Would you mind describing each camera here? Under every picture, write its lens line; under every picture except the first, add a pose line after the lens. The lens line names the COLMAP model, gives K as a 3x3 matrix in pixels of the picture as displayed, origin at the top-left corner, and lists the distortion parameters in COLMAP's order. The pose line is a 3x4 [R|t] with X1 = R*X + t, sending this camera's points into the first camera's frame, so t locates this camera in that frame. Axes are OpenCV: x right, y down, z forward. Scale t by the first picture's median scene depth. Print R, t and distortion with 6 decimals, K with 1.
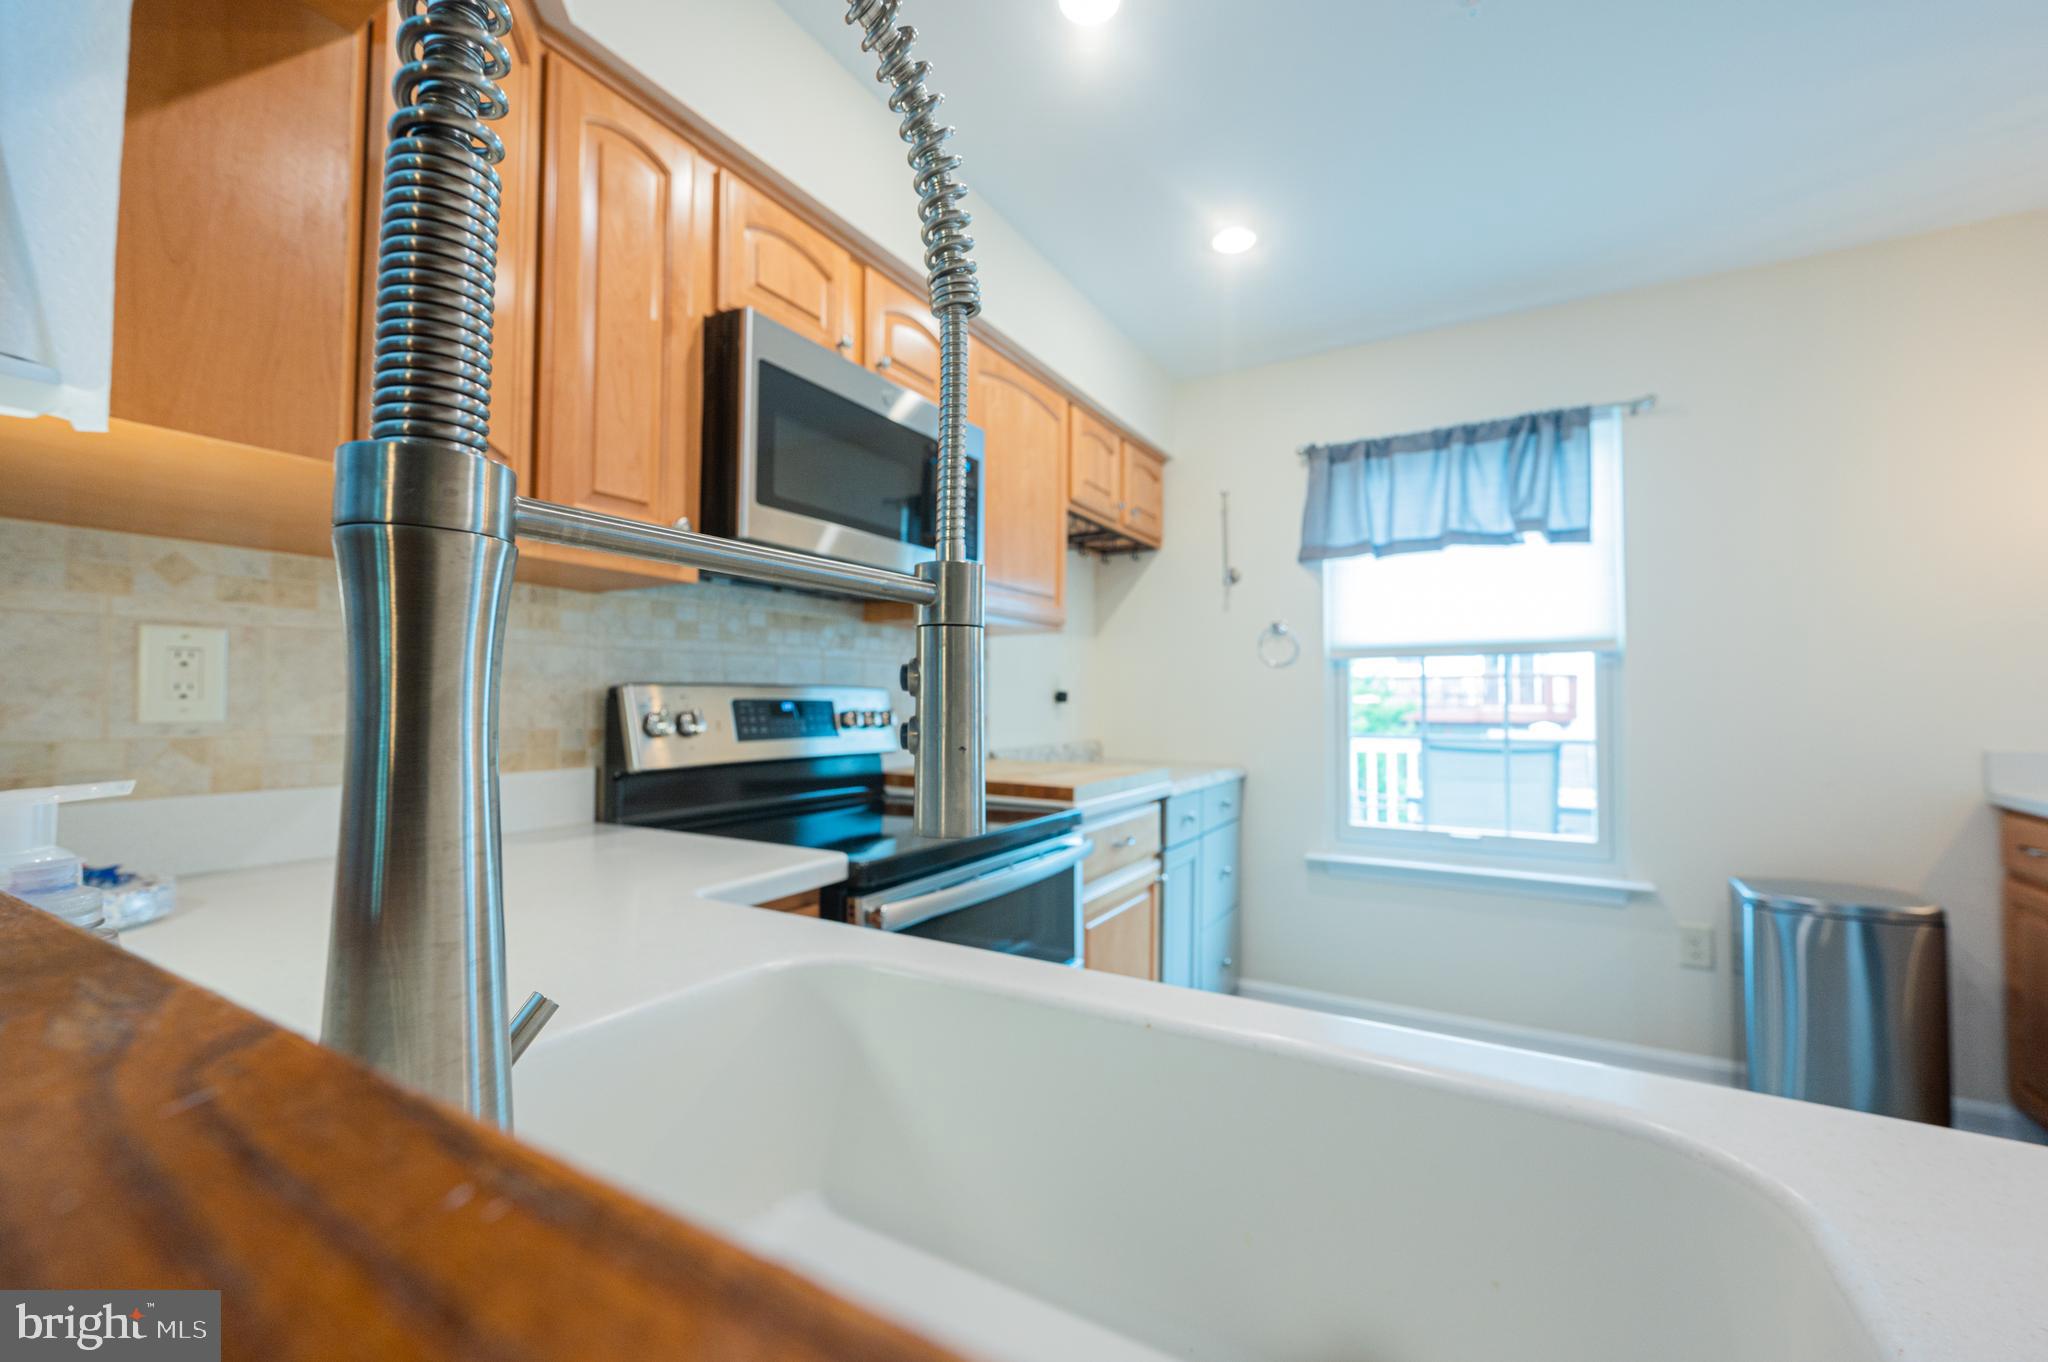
lens RADIAL K [[832.0, 0, 1030.2], [0, 832.0, 677.1], [0, 0, 1]] dist [-0.000490, -0.000094]
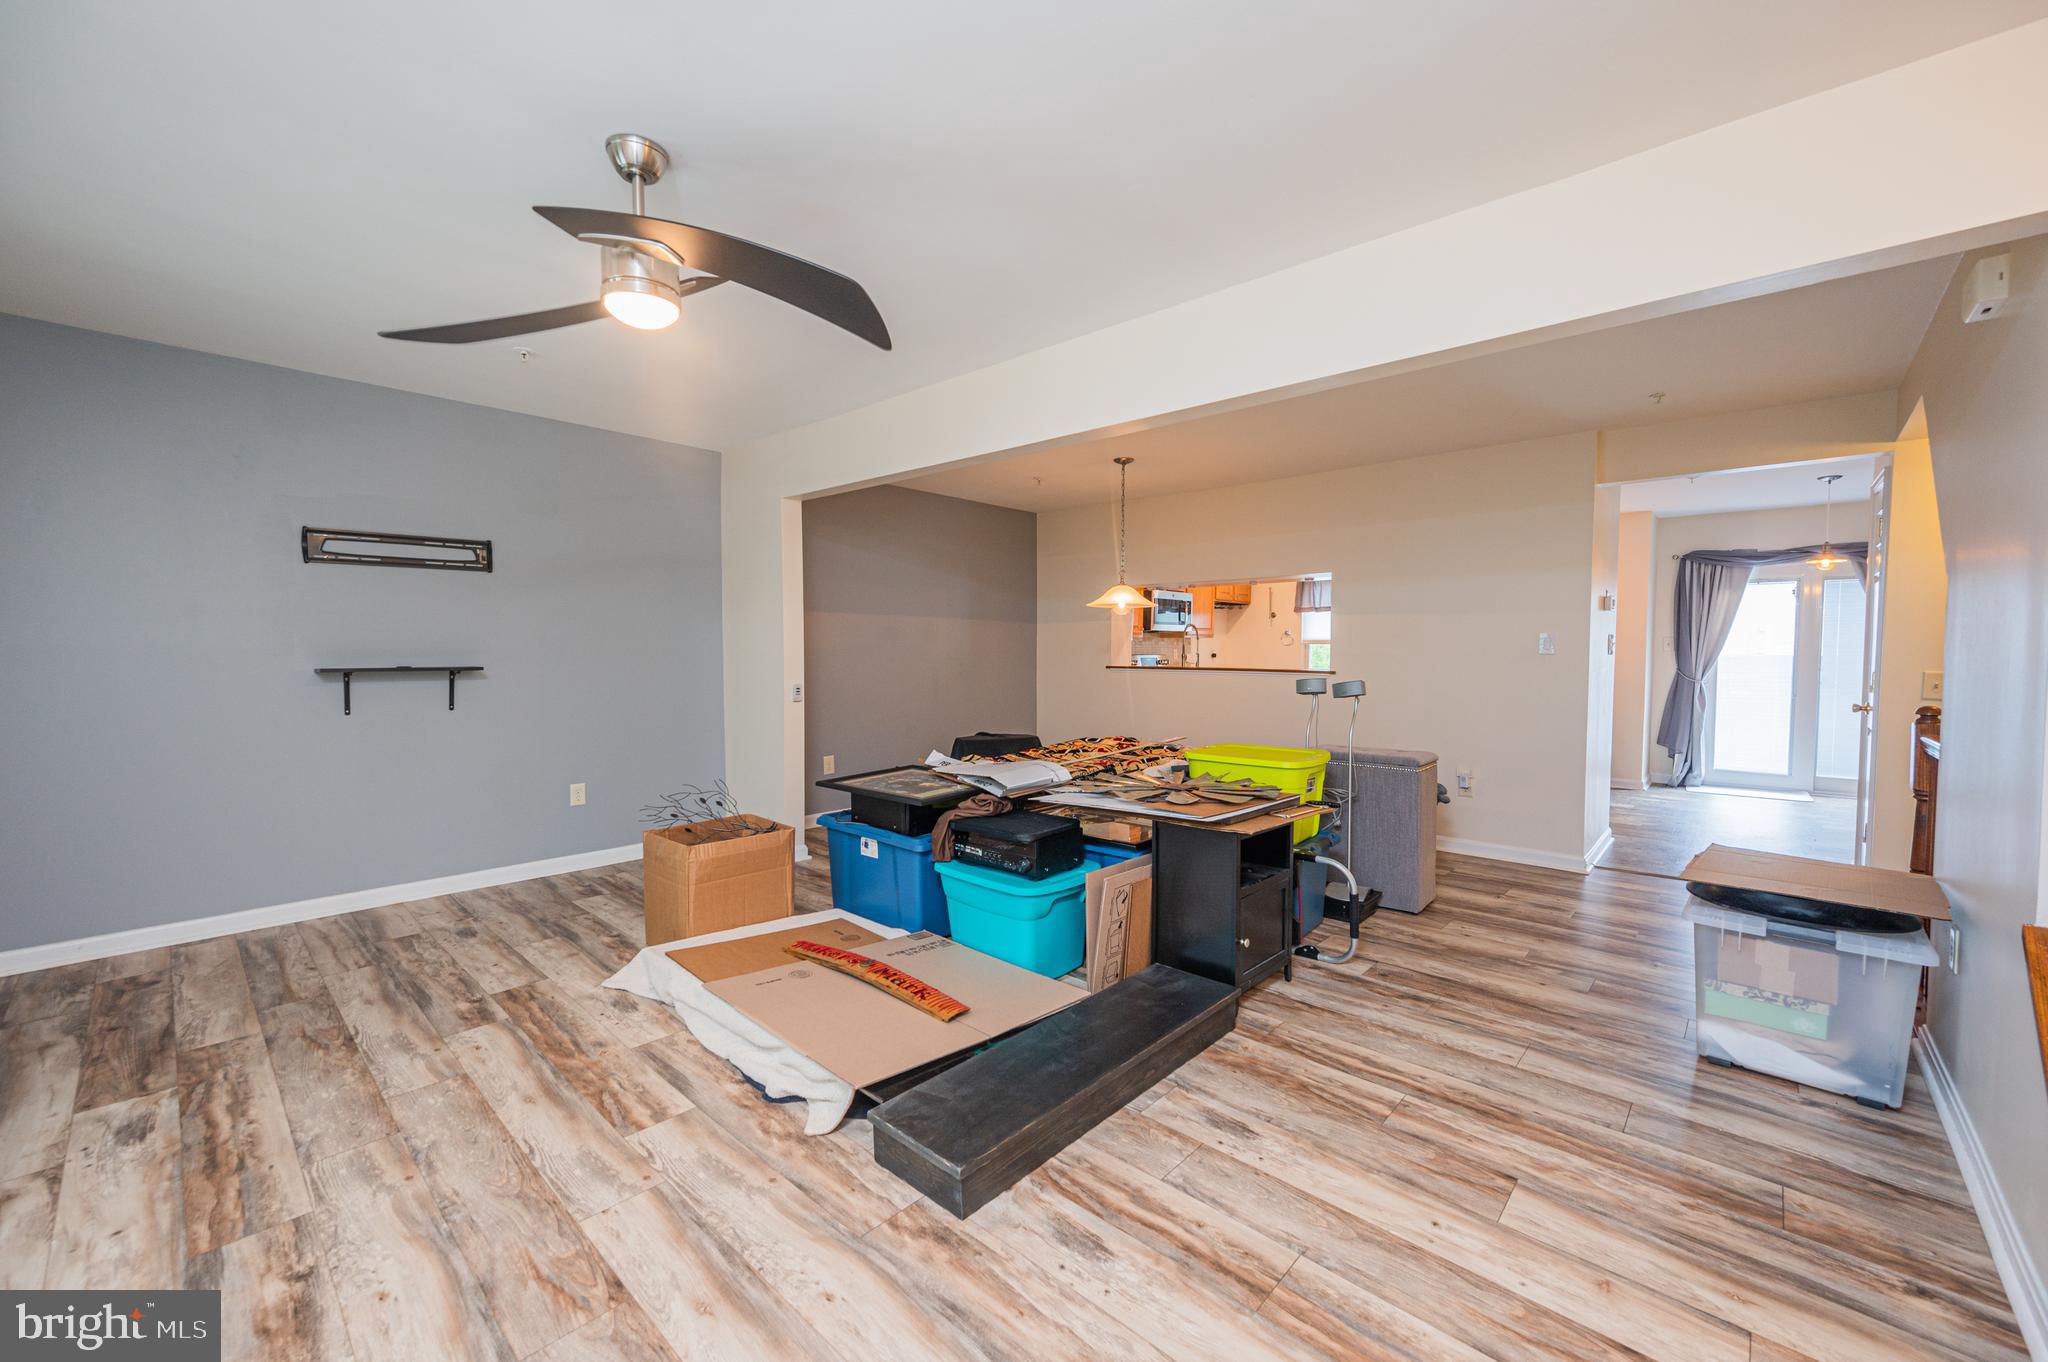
lens RADIAL K [[807.9, 0, 1032.0], [0, 807.9, 681.1], [0, 0, 1]] dist [-0.001004, 0.000088]
pose [[0.976885, 0.011824, -0.213438, 0.028111], [0.002520, 0.997763, 0.066805, -0.128441], [0.213751, -0.065799, 0.974670, -3.141619]]
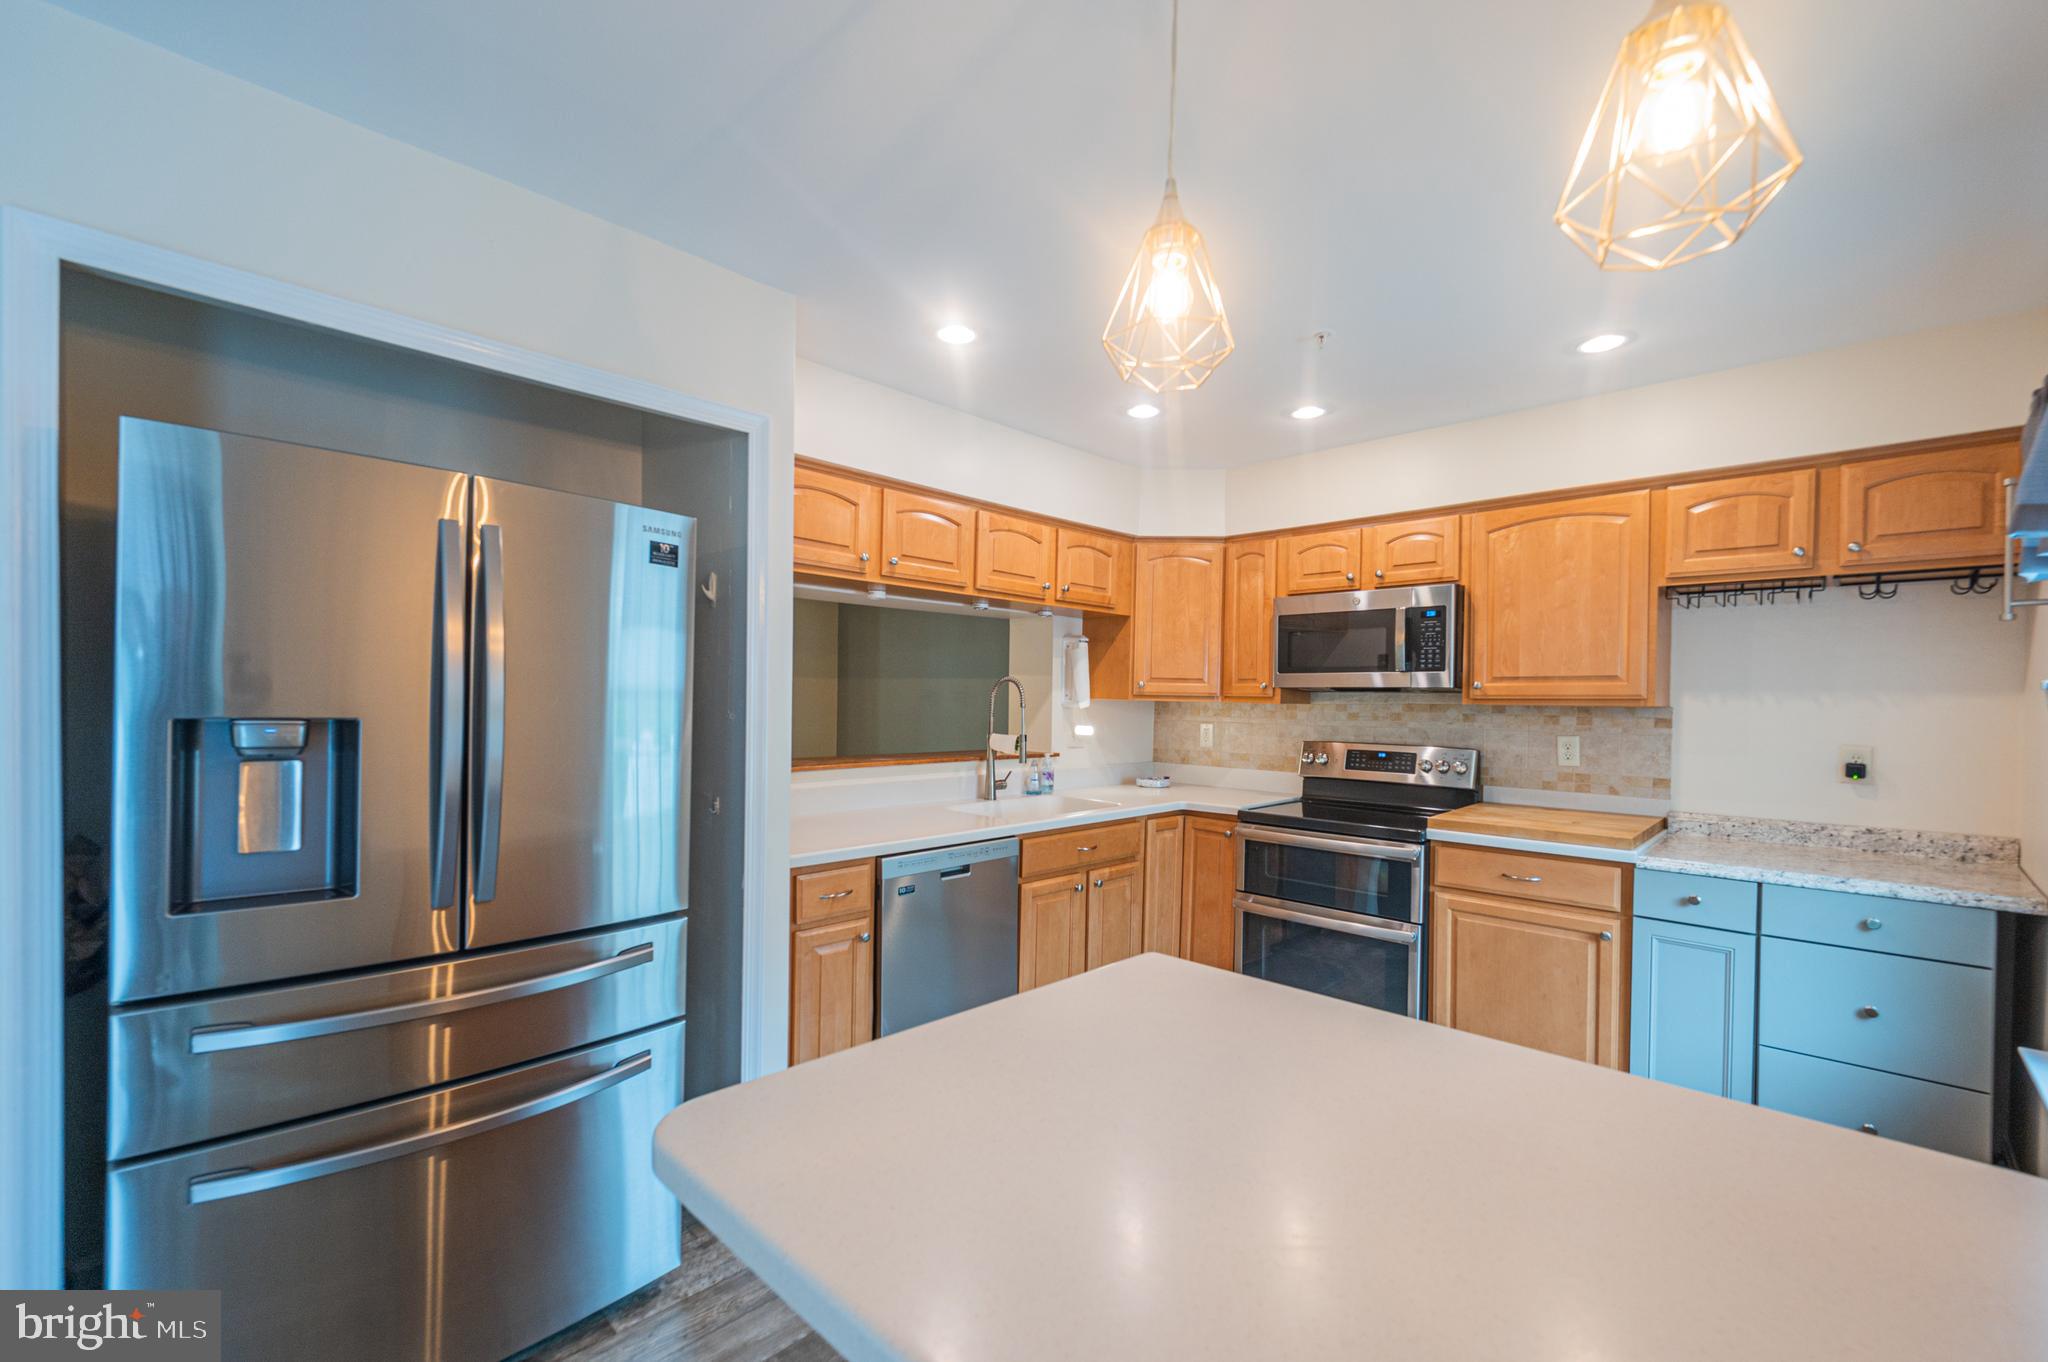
lens RADIAL K [[859.9, 0, 1030.8], [0, 859.9, 710.2], [0, 0, 1]] dist [-0.000898, 0.000313]
pose [[-0.241204, 0.009242, -0.970430, 1.672694], [0.011564, 0.999911, 0.006649, -0.083094], [0.970405, -0.009618, -0.241290, 0.620451]]
